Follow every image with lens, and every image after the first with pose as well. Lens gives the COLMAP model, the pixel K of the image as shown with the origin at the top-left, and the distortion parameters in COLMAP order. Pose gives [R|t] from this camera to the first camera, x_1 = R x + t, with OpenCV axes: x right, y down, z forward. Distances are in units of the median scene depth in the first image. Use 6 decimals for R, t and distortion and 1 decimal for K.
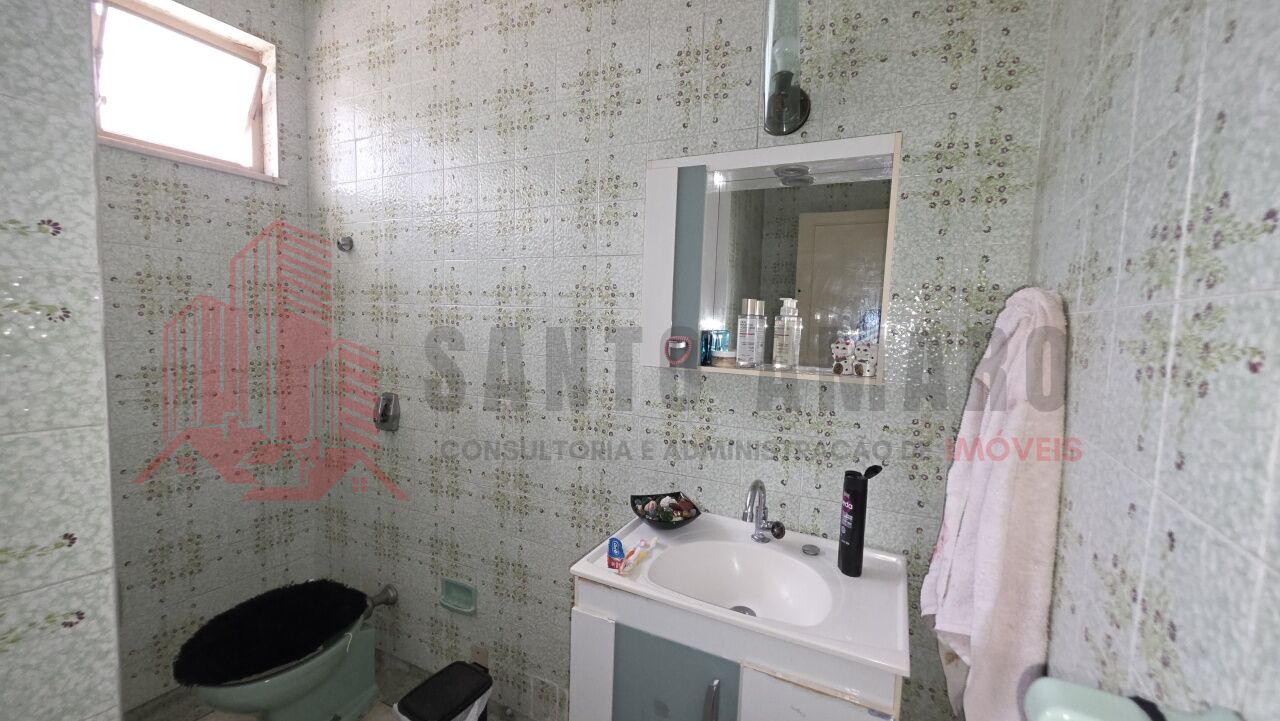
lens RADIAL K [[513.0, 0, 640.3], [0, 513.0, 359.9], [0, 0, 1]] dist [0.003741, -0.000608]
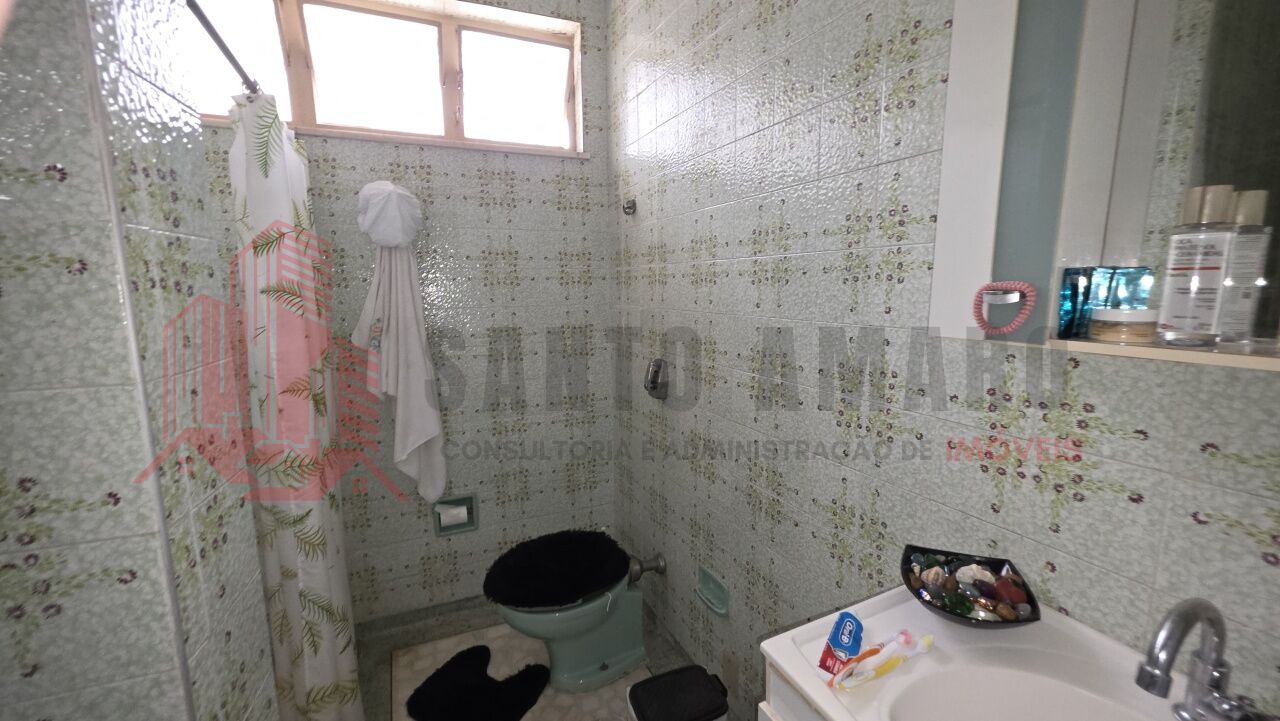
lens RADIAL K [[513.0, 0, 639.0], [0, 513.0, 362.1], [0, 0, 1]] dist [0.003741, -0.000608]
pose [[0.783476, 0.053076, -0.619152, 0.093954], [-0.010994, 0.997374, 0.071586, 0.002330], [0.621325, -0.049279, 0.782002, 0.297417]]
